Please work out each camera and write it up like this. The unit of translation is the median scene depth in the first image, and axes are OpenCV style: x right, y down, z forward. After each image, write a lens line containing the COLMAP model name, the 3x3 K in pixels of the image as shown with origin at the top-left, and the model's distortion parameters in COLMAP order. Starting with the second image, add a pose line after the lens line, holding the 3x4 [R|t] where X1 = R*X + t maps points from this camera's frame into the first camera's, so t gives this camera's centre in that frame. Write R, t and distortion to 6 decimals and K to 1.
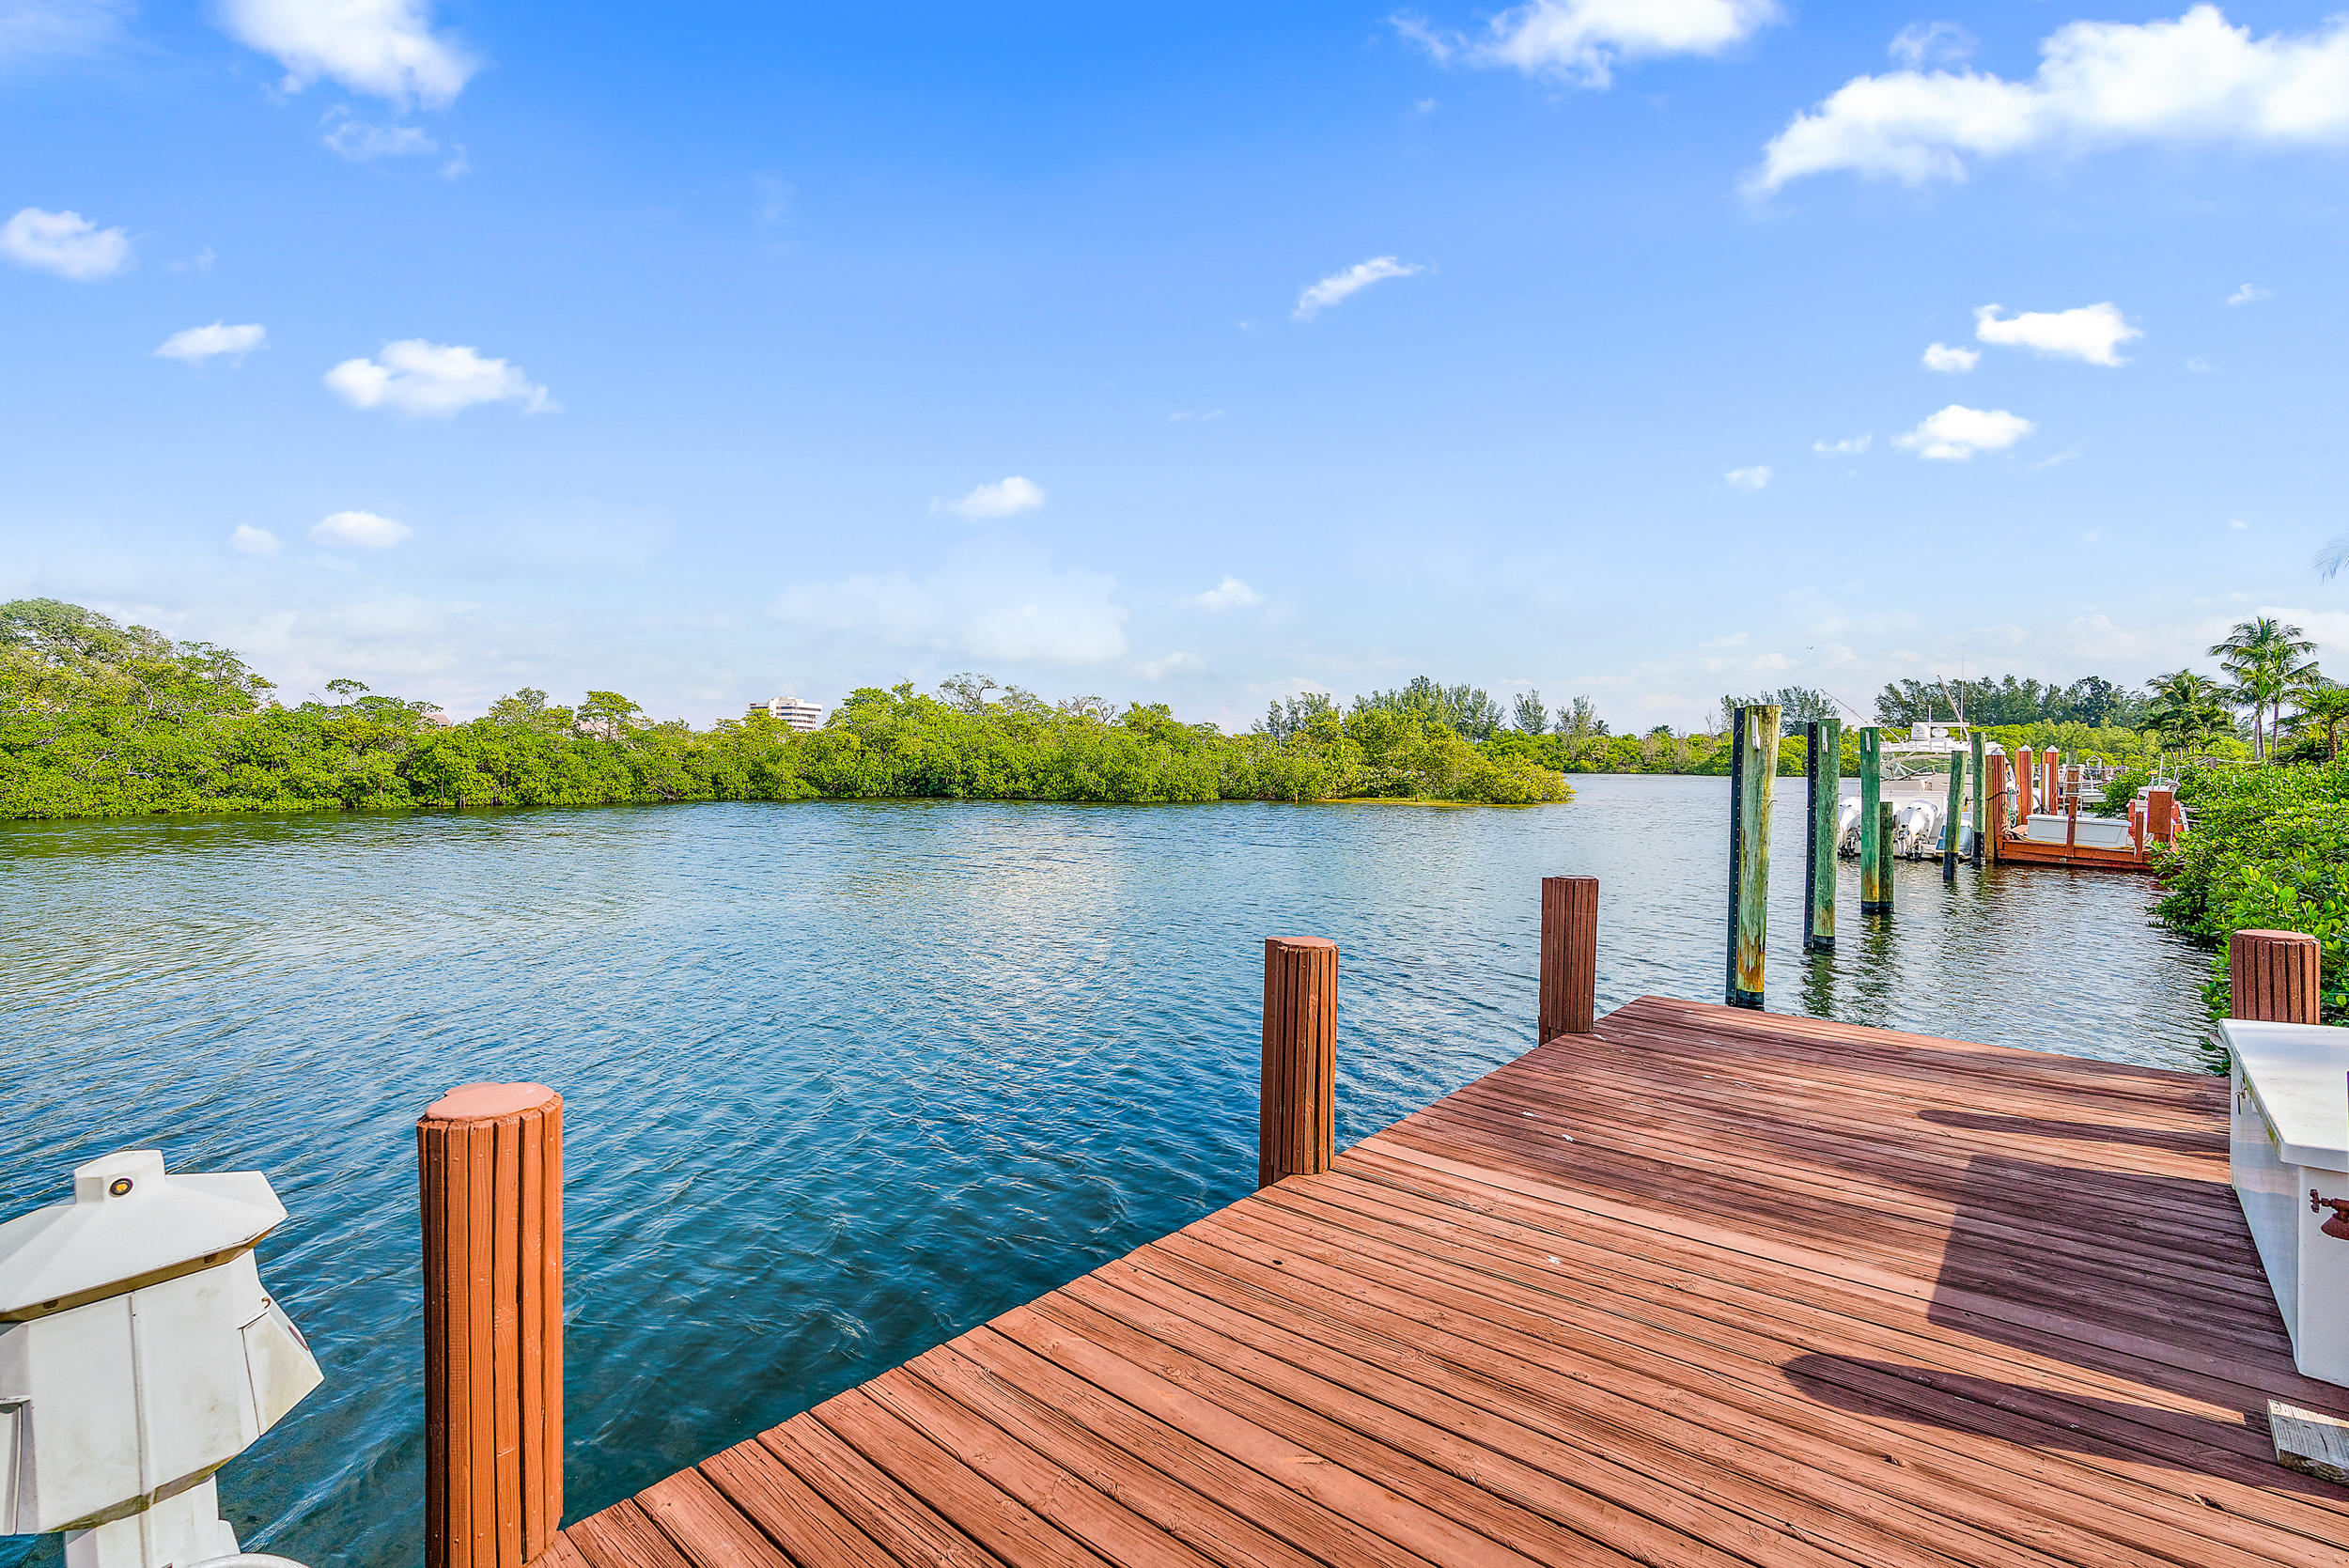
lens RADIAL K [[1066.6, 0, 1174.5], [0, 1066.6, 784.0], [0, 0, 1]] dist [-0.013184, -0.000131]
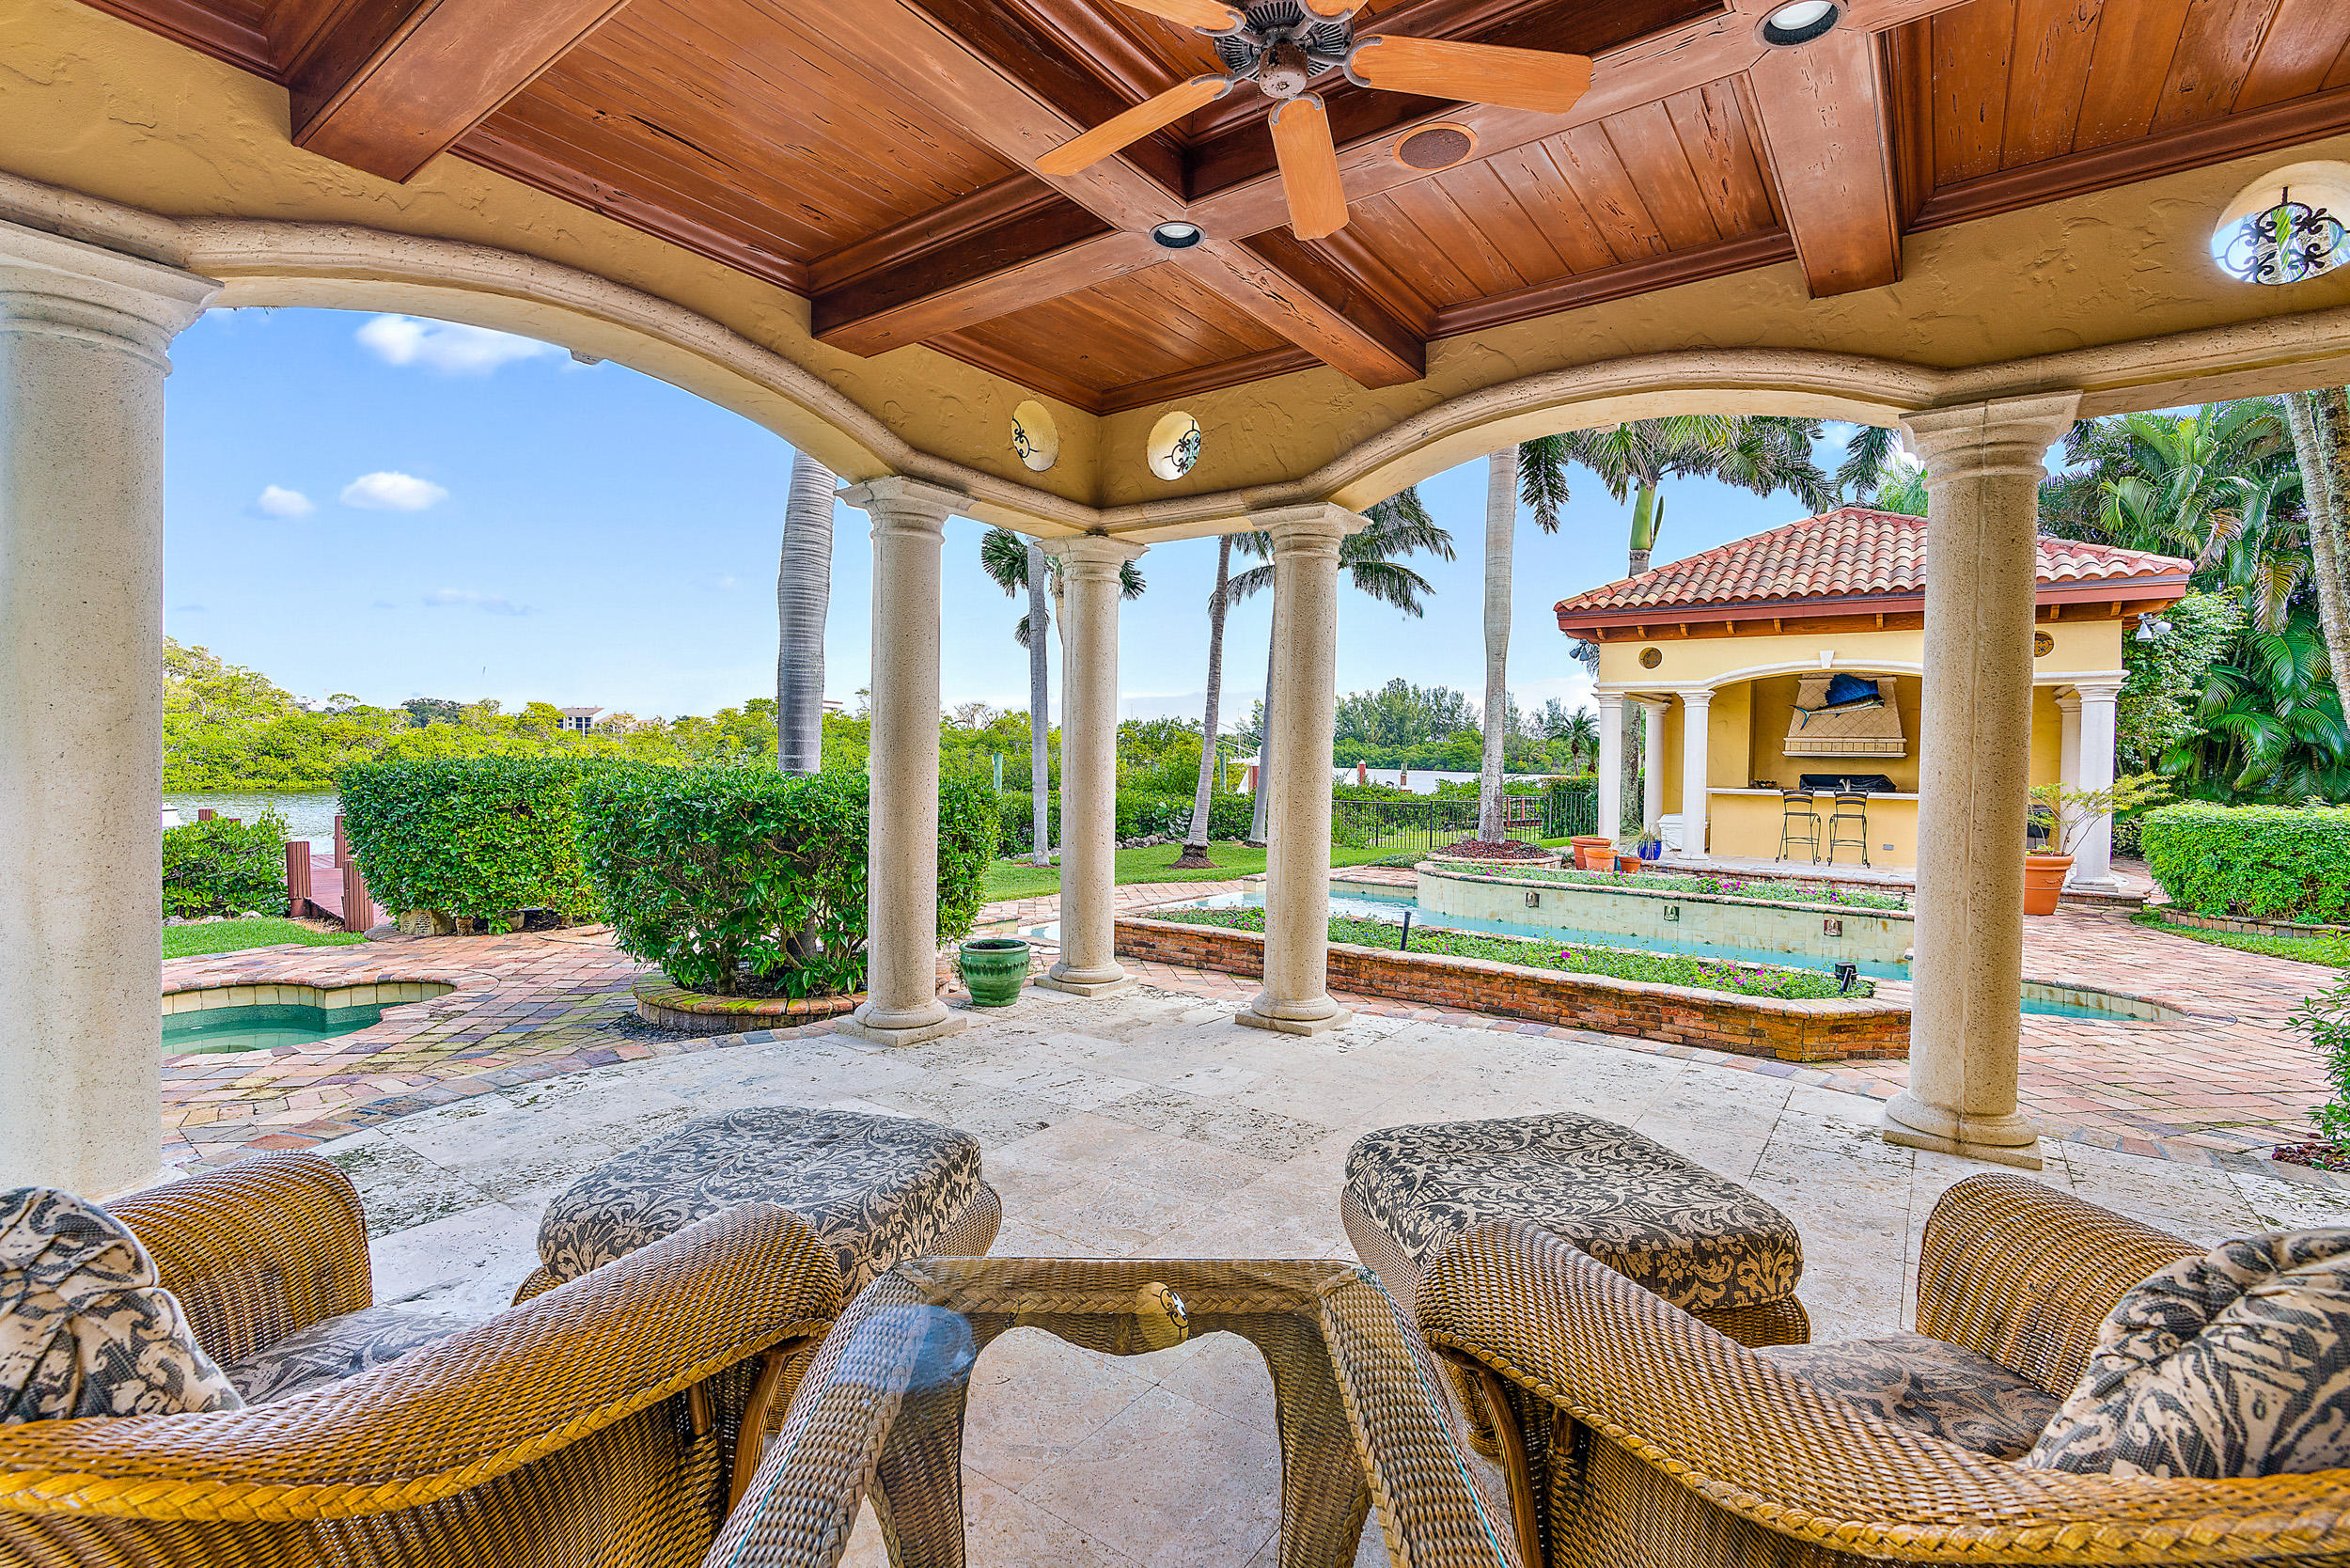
lens RADIAL K [[1067.2, 0, 1175.0], [0, 1067.2, 784.0], [0, 0, 1]] dist [-0.013184, -0.000131]
pose [[0.999290, 0.014404, -0.034816, 0.305115], [-0.014197, 0.999880, 0.006190, -0.005247], [0.034901, -0.005691, 0.999375, -0.296673]]
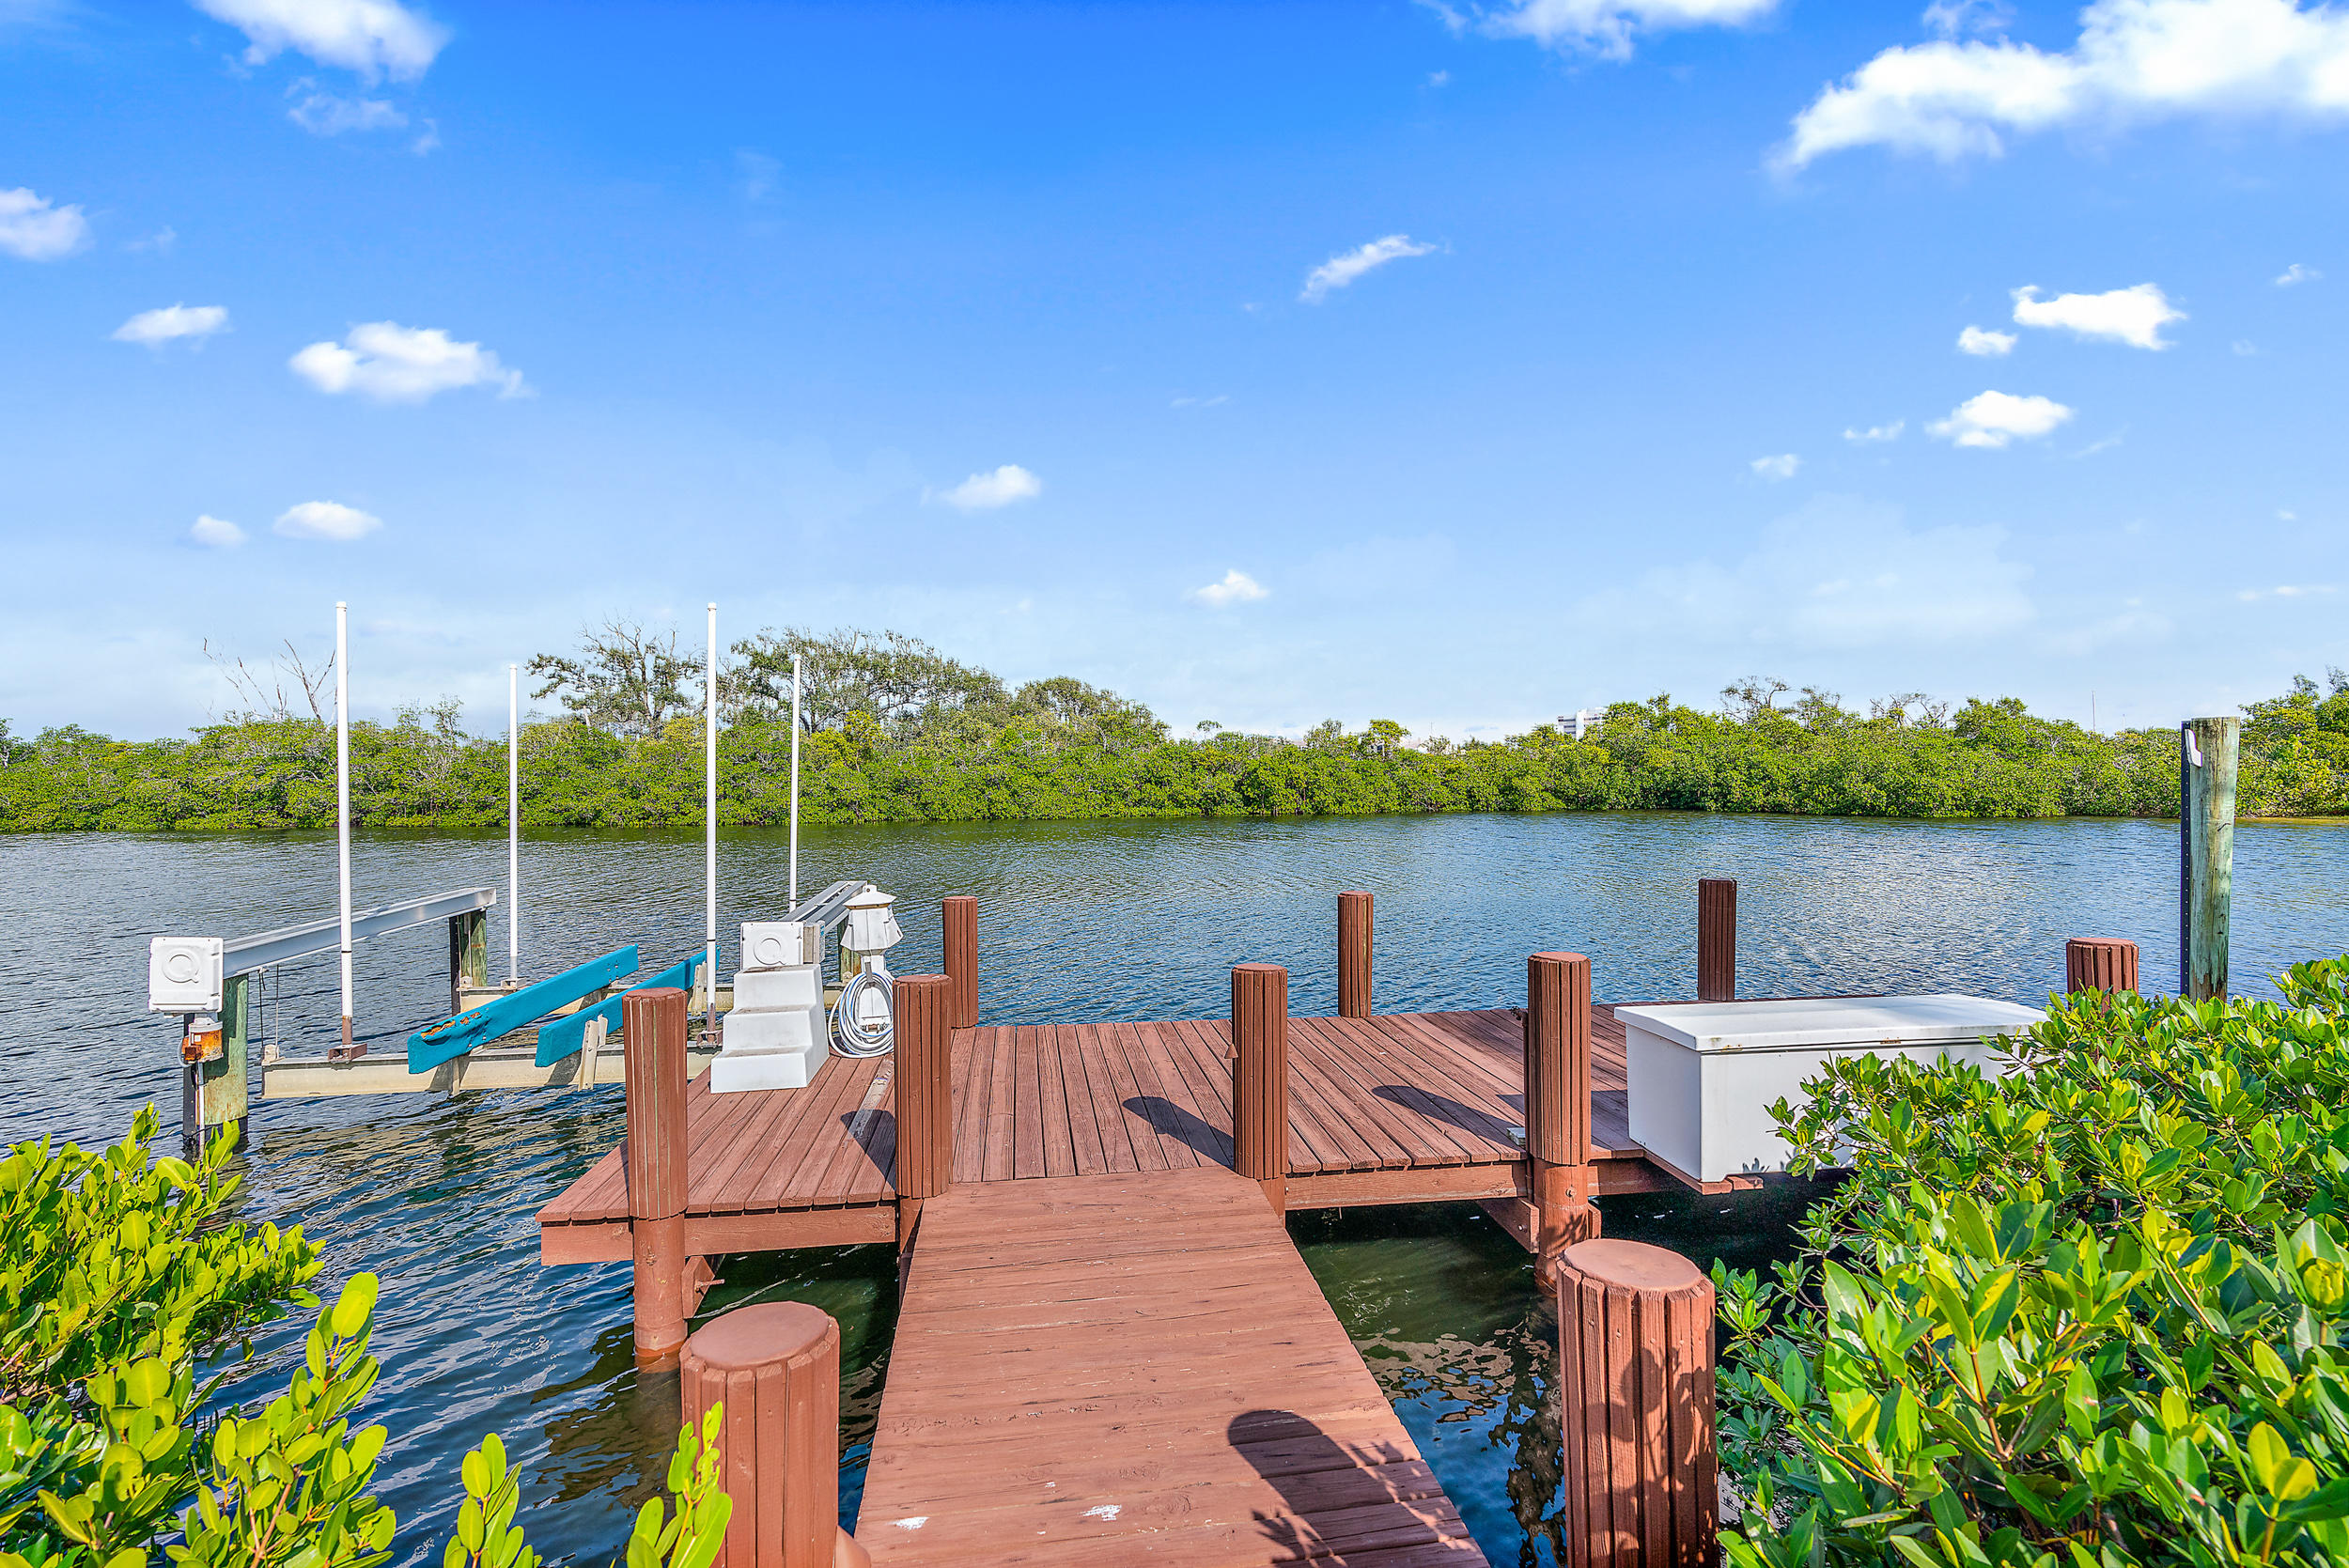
lens RADIAL K [[1066.6, 0, 1174.5], [0, 1066.6, 784.0], [0, 0, 1]] dist [-0.013184, -0.000131]
pose [[0.743864, -0.008397, -0.668278, 0.092613], [0.001213, 0.999936, -0.011214, -0.001676], [0.668330, 0.007531, 0.743827, -0.048163]]
